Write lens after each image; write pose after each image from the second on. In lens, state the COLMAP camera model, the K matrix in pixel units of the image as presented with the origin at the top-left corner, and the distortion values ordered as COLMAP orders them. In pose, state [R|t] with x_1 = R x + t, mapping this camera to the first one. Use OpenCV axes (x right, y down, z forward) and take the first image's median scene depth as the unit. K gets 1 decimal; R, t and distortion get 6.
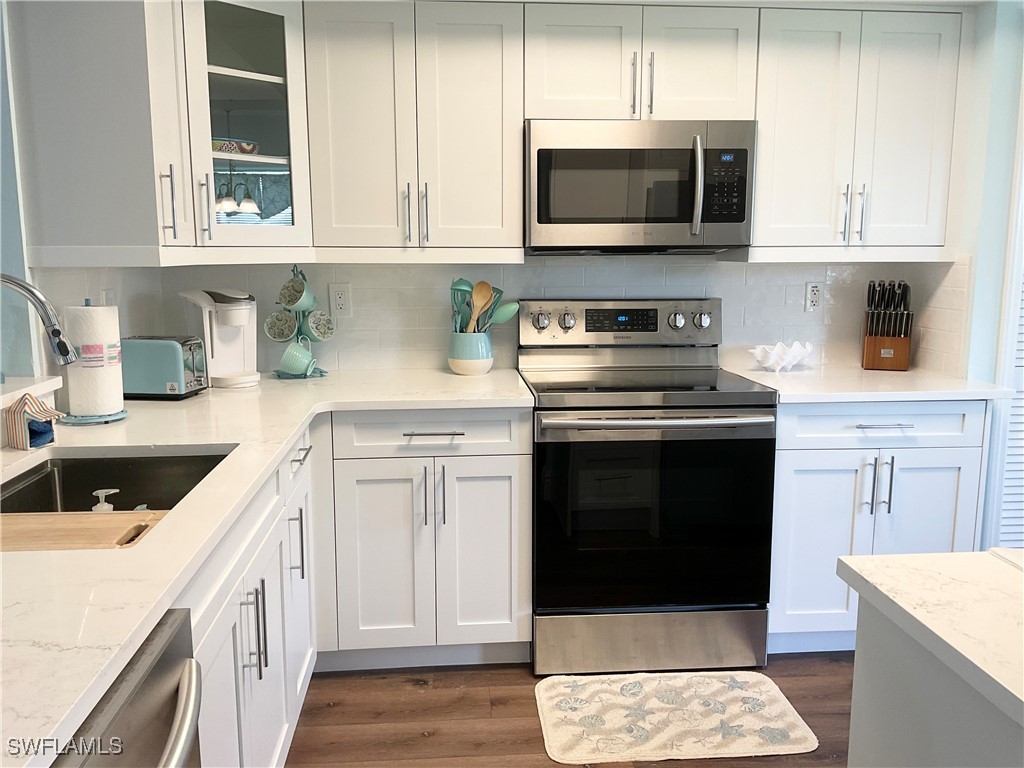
lens RADIAL K [[843.8, 0, 512.0], [0, 843.8, 384.0], [0, 0, 1]] dist [0.113606, -0.169633]
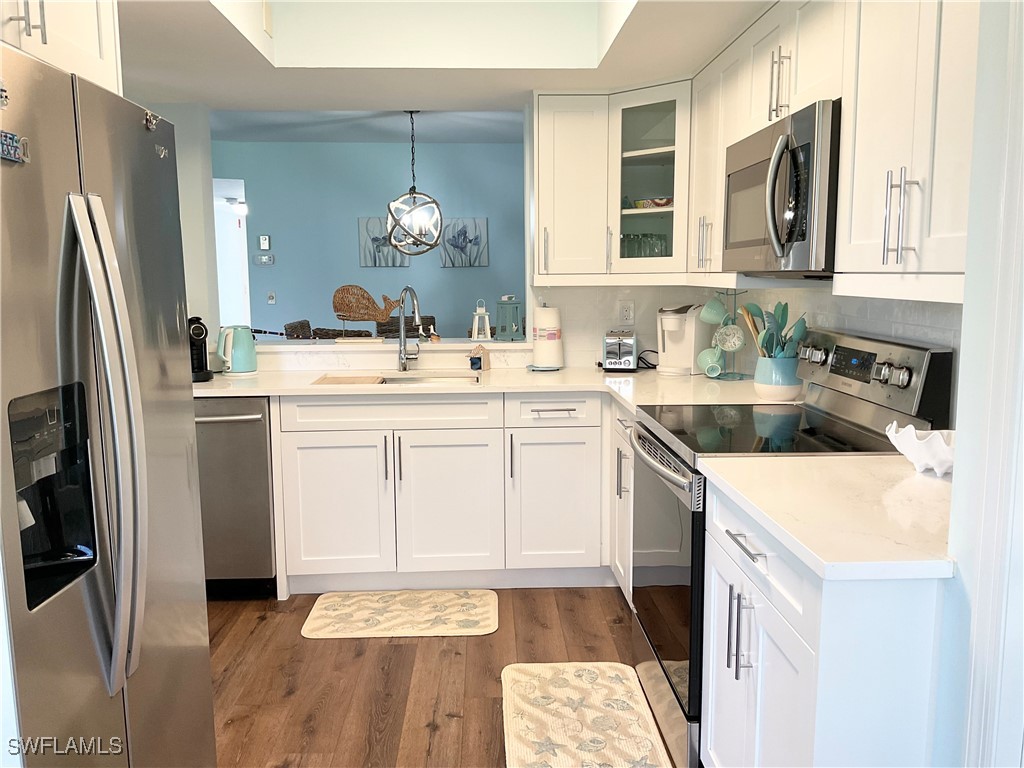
lens RADIAL K [[843.8, 0, 512.0], [0, 843.8, 384.0], [0, 0, 1]] dist [0.113606, -0.169633]
pose [[-0.046143, 0.133113, -0.990026, 1.158561], [-0.136577, 0.980934, 0.138256, -0.151883], [0.989554, 0.141594, -0.027083, 0.883350]]
